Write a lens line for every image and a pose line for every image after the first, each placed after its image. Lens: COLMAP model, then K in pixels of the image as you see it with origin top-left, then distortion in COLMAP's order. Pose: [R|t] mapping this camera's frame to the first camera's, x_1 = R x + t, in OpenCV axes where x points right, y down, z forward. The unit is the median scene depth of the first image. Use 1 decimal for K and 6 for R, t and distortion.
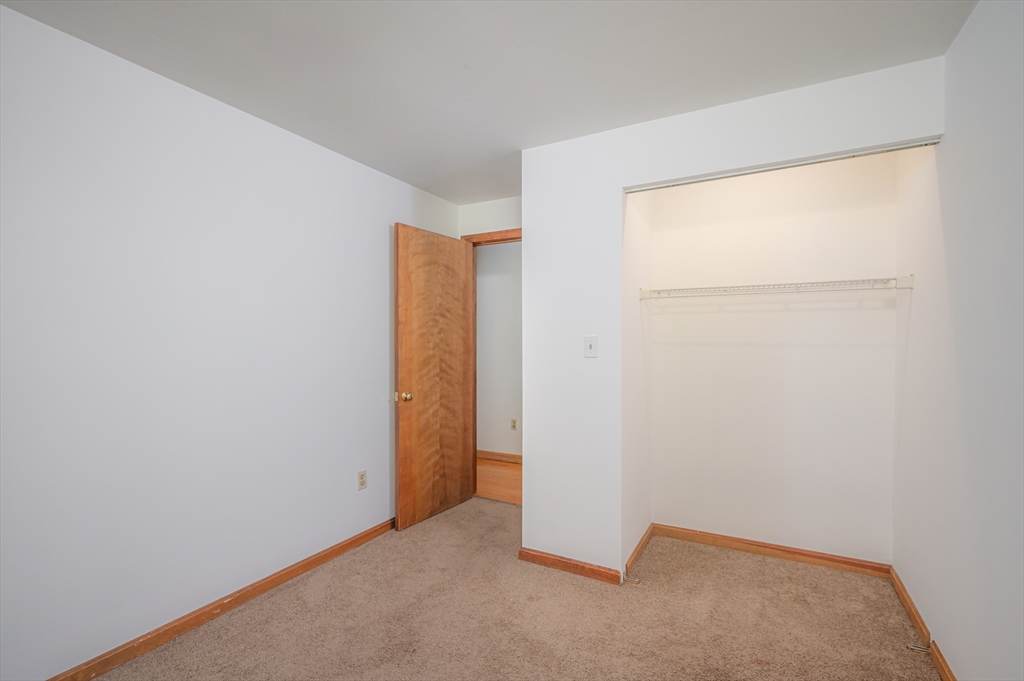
lens RADIAL K [[460.2, 0, 517.1], [0, 460.2, 341.0], [0, 0, 1]] dist [-0.000345, -0.000277]
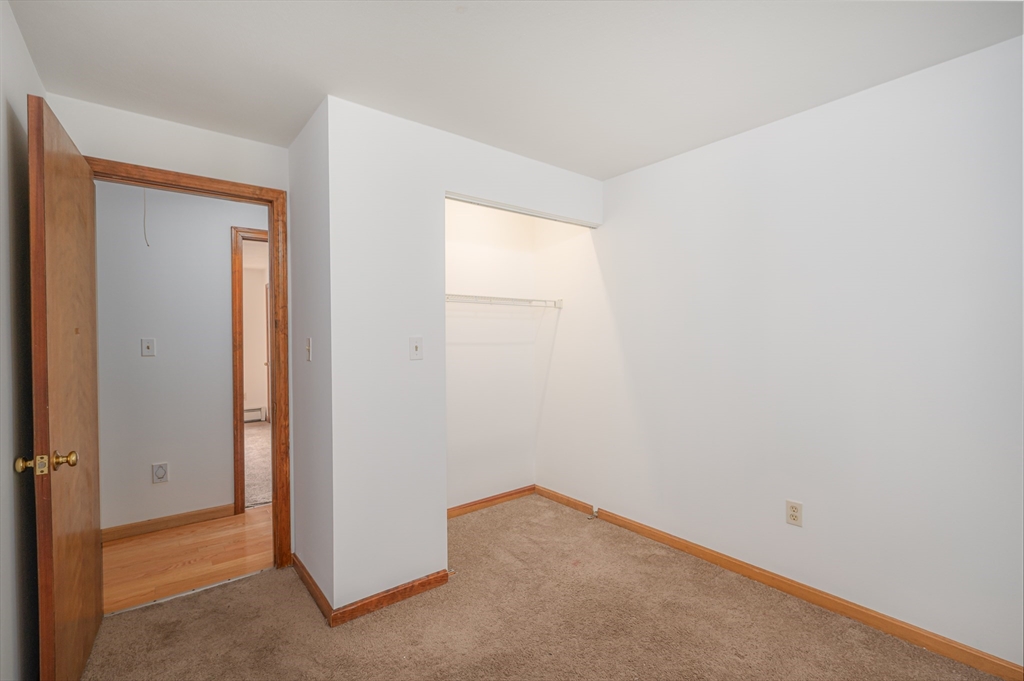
lens RADIAL K [[460.2, 0, 518.4], [0, 460.2, 339.1], [0, 0, 1]] dist [-0.000345, -0.000277]
pose [[0.375176, -0.004783, 0.926941, -0.640846], [0.007225, 0.999971, 0.002236, -0.006739], [-0.926925, 0.005859, 0.375200, 0.459165]]
